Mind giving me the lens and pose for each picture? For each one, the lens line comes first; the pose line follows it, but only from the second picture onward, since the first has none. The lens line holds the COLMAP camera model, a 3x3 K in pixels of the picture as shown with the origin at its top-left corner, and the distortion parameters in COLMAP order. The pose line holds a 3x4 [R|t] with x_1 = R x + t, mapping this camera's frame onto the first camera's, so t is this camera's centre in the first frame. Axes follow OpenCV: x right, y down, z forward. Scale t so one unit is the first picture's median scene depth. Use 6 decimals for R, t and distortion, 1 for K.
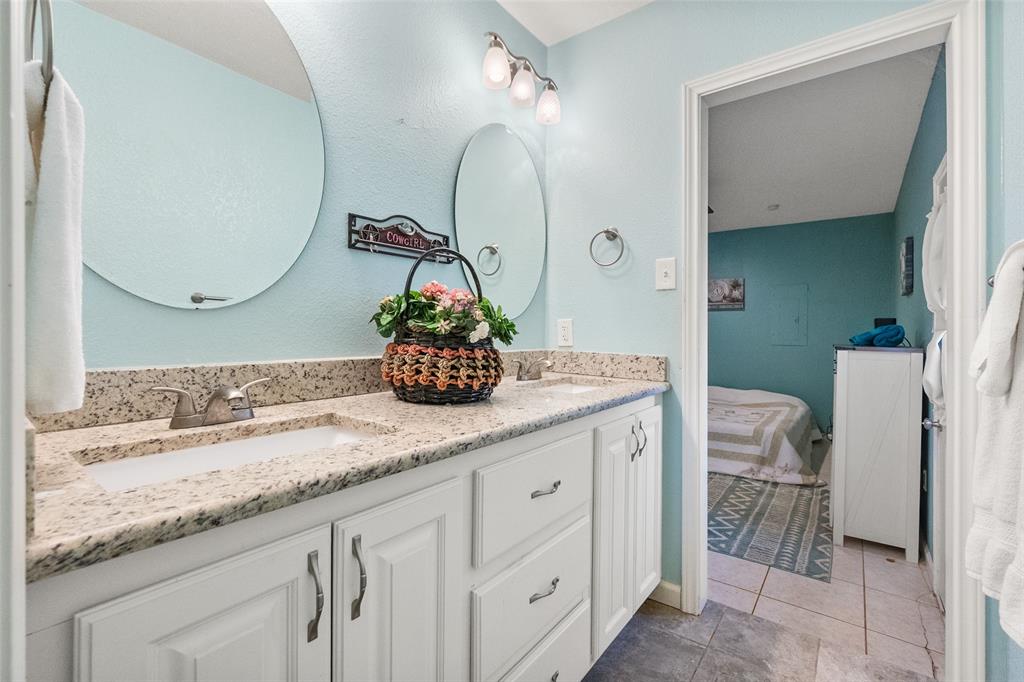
lens RADIAL K [[447.8, 0, 511.0], [0, 447.8, 334.4], [0, 0, 1]] dist [-0.000030, -0.000201]
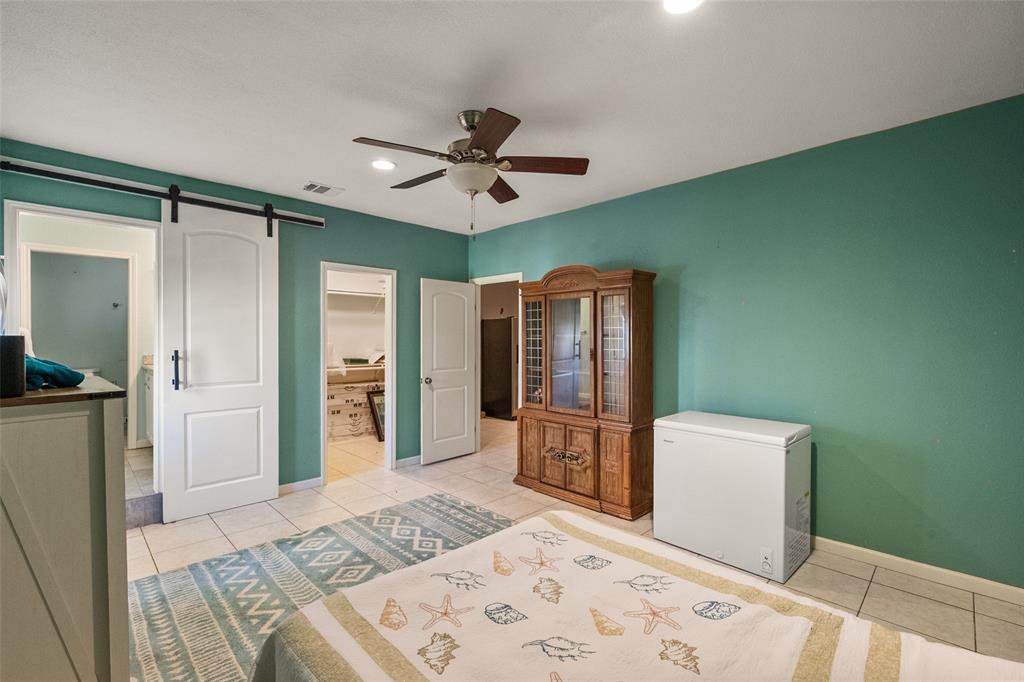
lens RADIAL K [[447.8, 0, 511.0], [0, 447.8, 334.4], [0, 0, 1]] dist [-0.000030, -0.000201]
pose [[-0.123730, -0.004919, -0.992304, 1.227583], [0.002556, 0.999983, -0.005276, -0.042851], [0.992313, -0.003189, -0.123716, 1.570587]]
